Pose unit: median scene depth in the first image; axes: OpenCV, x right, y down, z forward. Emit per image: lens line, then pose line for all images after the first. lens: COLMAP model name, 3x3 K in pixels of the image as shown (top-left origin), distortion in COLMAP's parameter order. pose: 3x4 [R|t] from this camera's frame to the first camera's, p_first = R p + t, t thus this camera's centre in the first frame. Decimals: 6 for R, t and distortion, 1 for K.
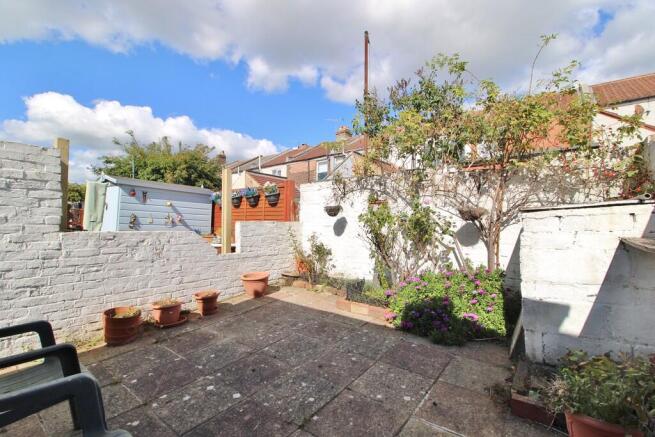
lens RADIAL K [[301.3, 0, 326.7], [0, 301.3, 217.4], [0, 0, 1]] dist [-0.008126, -0.004113]
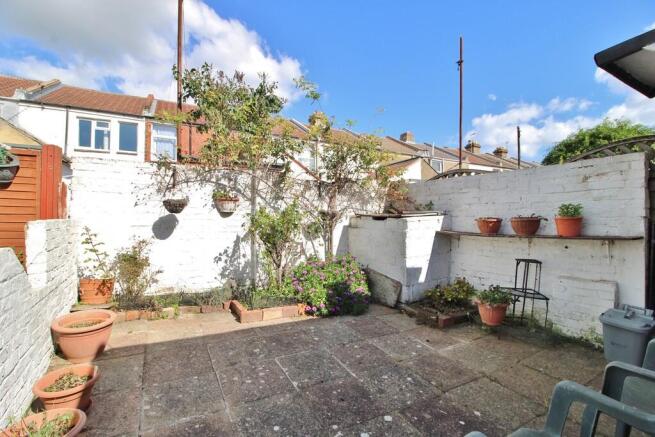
lens RADIAL K [[301.3, 0, 328.6], [0, 301.3, 220.3], [0, 0, 1]] dist [-0.008126, -0.004113]
pose [[0.389822, -0.002923, 0.920886, -0.854704], [-0.026995, 0.999529, 0.014599, -0.012100], [-0.920494, -0.030550, 0.389560, 0.585962]]
